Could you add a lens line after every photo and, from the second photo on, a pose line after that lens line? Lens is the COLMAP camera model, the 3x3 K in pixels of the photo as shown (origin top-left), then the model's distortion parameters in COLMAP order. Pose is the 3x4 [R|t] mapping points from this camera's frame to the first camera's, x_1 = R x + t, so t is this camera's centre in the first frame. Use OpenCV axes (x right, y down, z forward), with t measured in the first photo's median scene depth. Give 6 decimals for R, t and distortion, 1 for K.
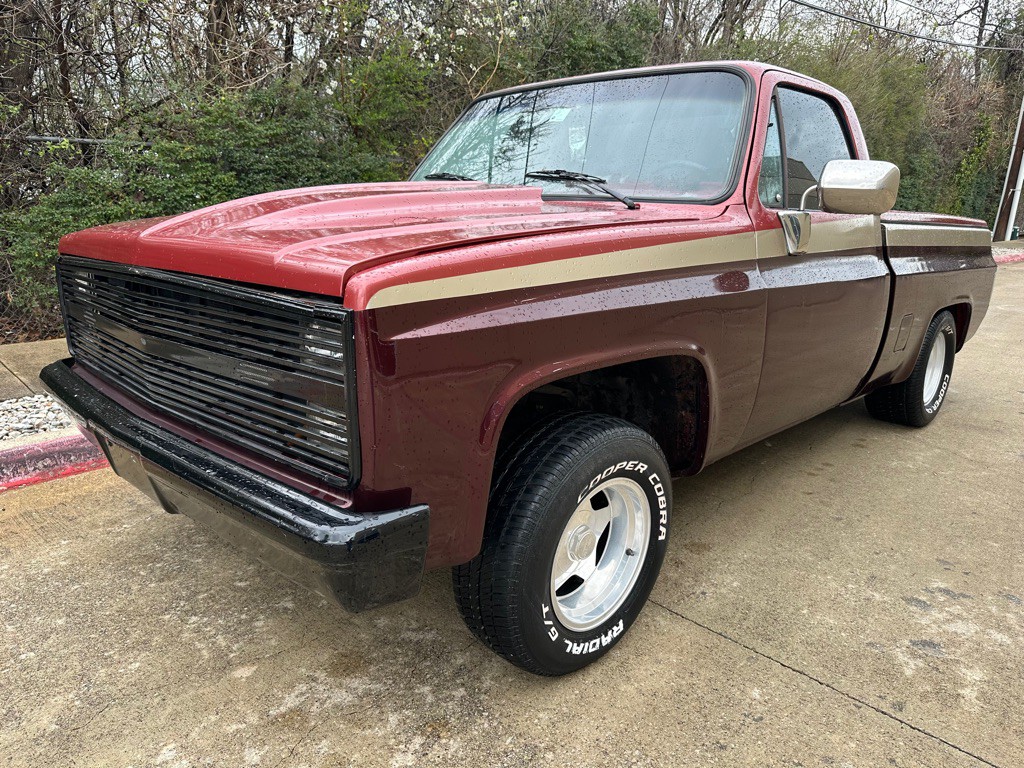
lens RADIAL K [[730.9, 0, 509.7], [0, 730.9, 380.2], [0, 0, 1]] dist [0.006305, -0.035886]
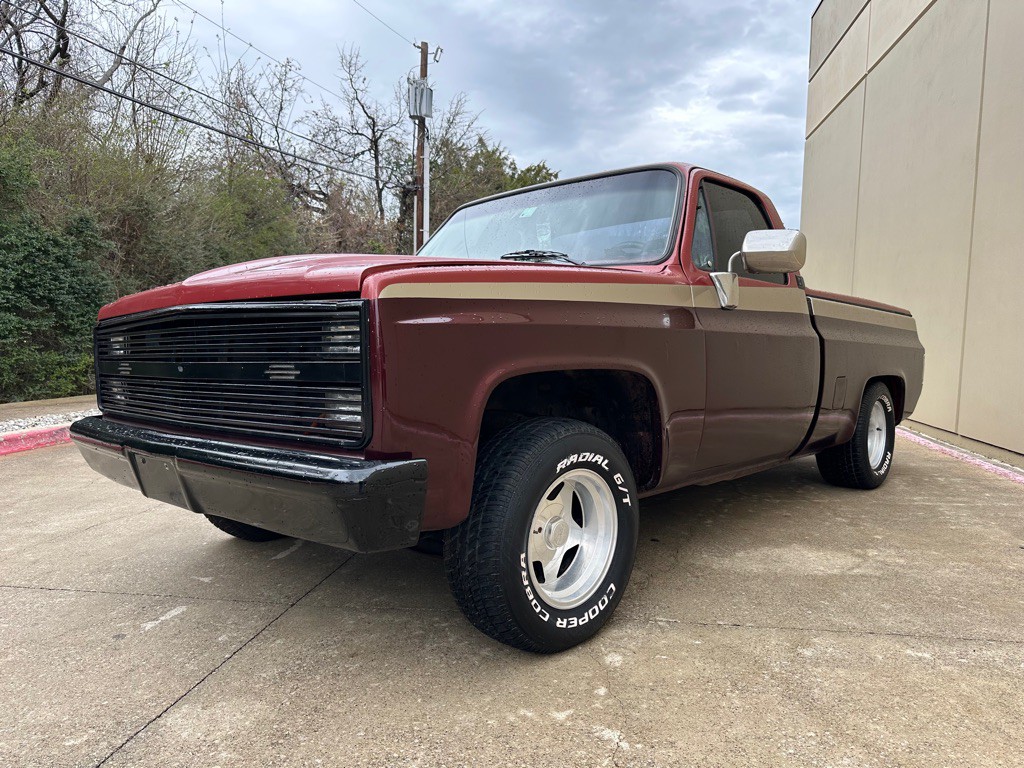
lens RADIAL K [[722.8, 0, 513.3], [0, 722.8, 379.0], [0, 0, 1]] dist [0.038780, -0.049589]
pose [[0.999229, -0.021549, 0.032805, -0.001689], [0.027529, 0.980529, -0.194433, 0.190408], [-0.027977, 0.195187, 0.980367, -0.152073]]
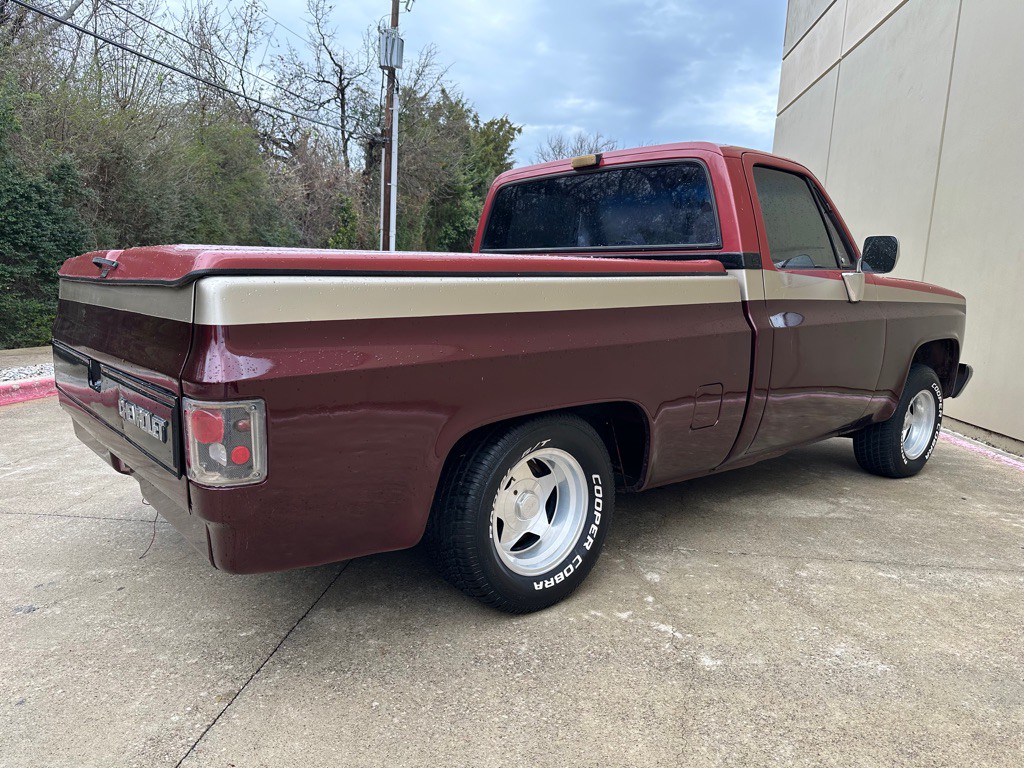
lens RADIAL K [[725.4, 0, 512.6], [0, 725.4, 385.0], [0, 0, 1]] dist [0.020715, -0.027915]
pose [[0.995205, 0.000279, 0.097812, -0.204838], [0.012239, 0.991781, -0.127362, 0.205720], [-0.097044, 0.127948, 0.987022, -0.356181]]
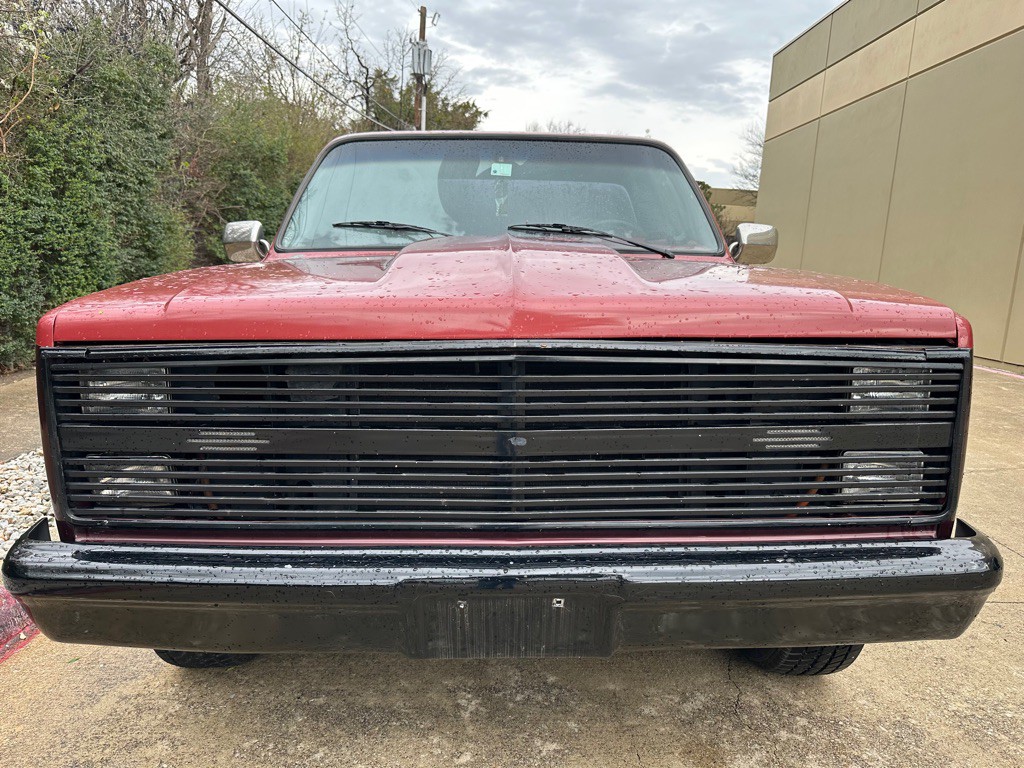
lens RADIAL K [[727.1, 0, 512.2], [0, 727.1, 384.6], [0, 0, 1]] dist [0.022327, -0.036099]
pose [[0.692824, -0.120456, 0.710975, -0.918922], [0.173594, 0.984815, -0.002312, -0.095786], [-0.699900, 0.125023, 0.703213, 0.454933]]
